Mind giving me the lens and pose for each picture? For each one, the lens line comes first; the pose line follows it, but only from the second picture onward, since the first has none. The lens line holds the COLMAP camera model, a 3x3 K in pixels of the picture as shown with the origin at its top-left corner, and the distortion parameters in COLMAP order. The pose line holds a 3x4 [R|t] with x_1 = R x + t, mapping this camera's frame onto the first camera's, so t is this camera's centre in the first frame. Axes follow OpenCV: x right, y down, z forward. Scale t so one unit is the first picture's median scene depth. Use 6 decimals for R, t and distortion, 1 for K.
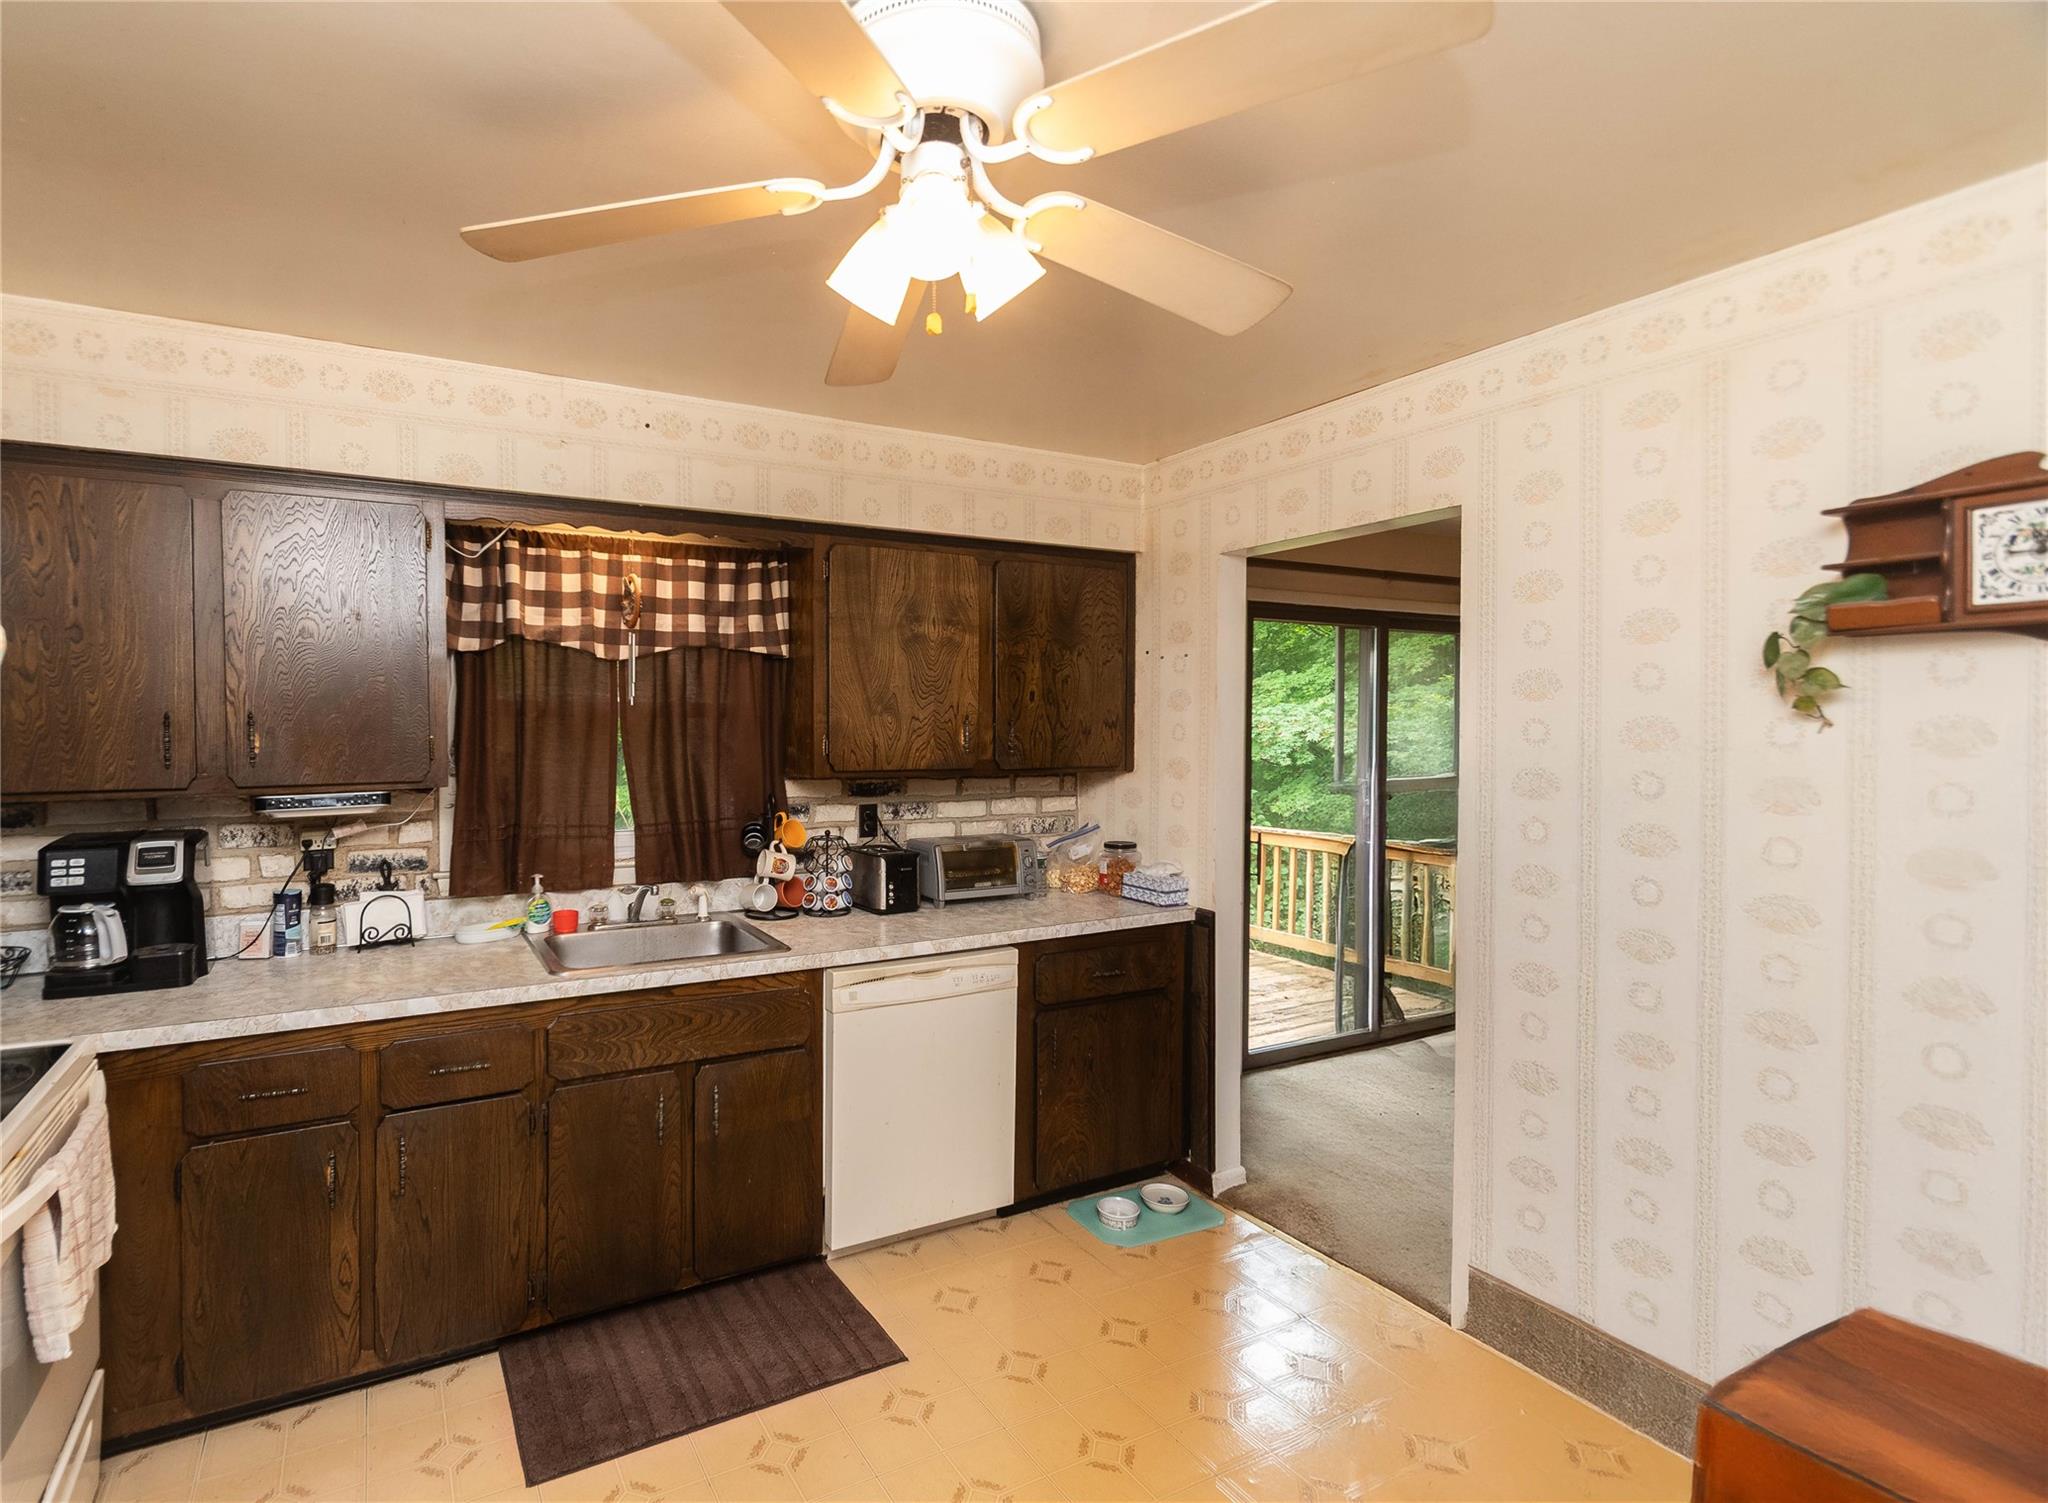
lens RADIAL K [[1013.7, 0, 885.2], [0, 1013.7, 765.9], [0, 0, 1]] dist [0.012091, 0.000591]
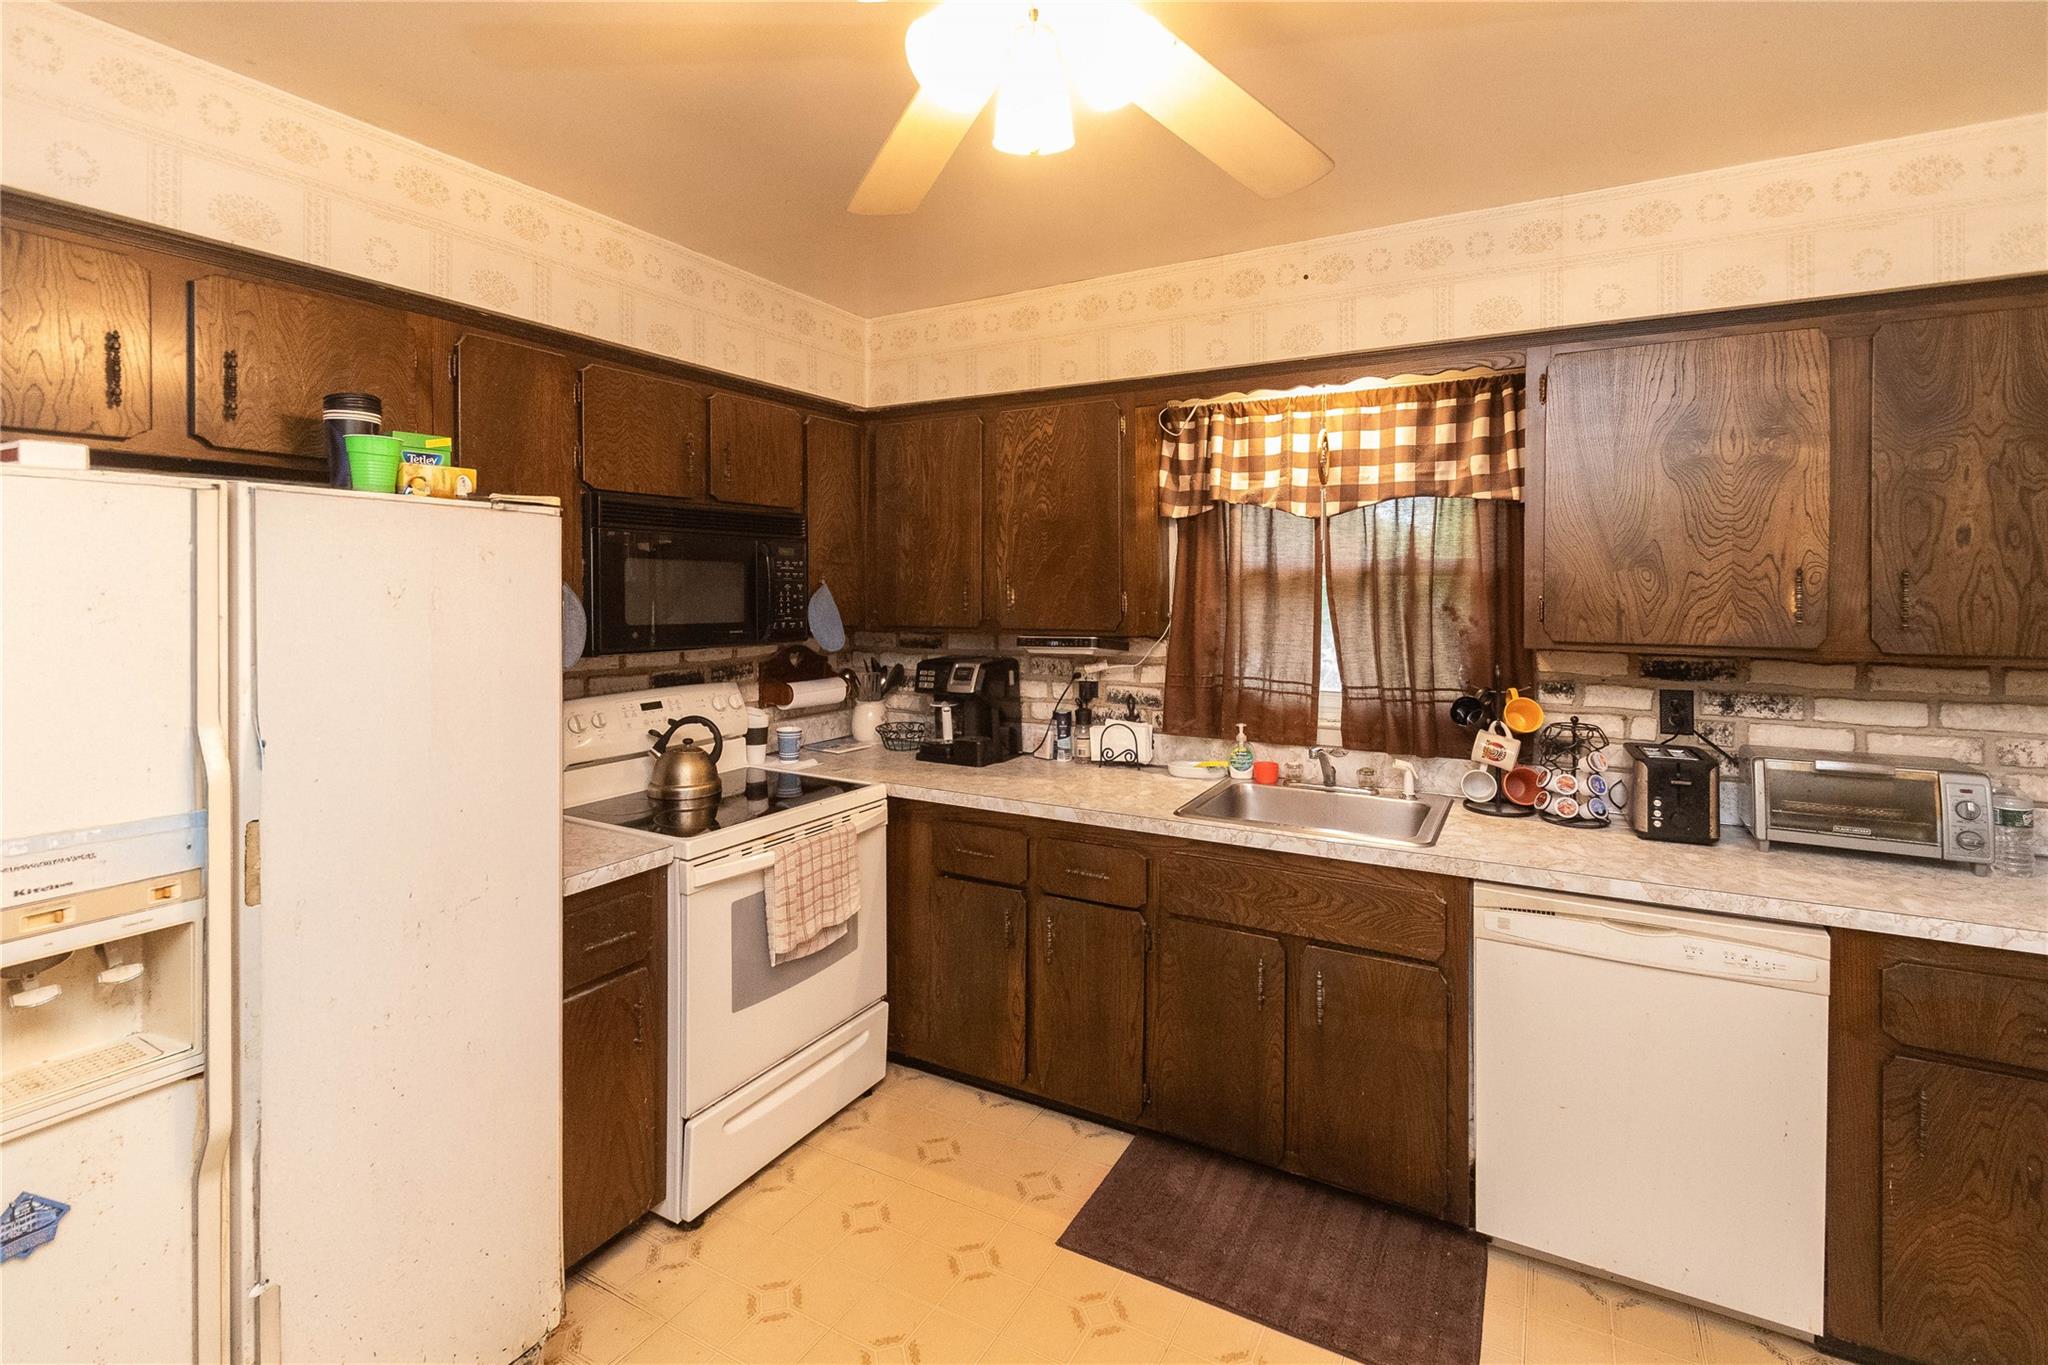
lens RADIAL K [[944.2, 0, 986.1], [0, 944.2, 608.1], [0, 0, 1]] dist [0.002853, -0.000695]
pose [[0.544658, 0.021145, -0.838392, 0.337515], [-0.036255, 0.999341, 0.001652, -0.006054], [0.837874, 0.029496, 0.545066, 0.232388]]
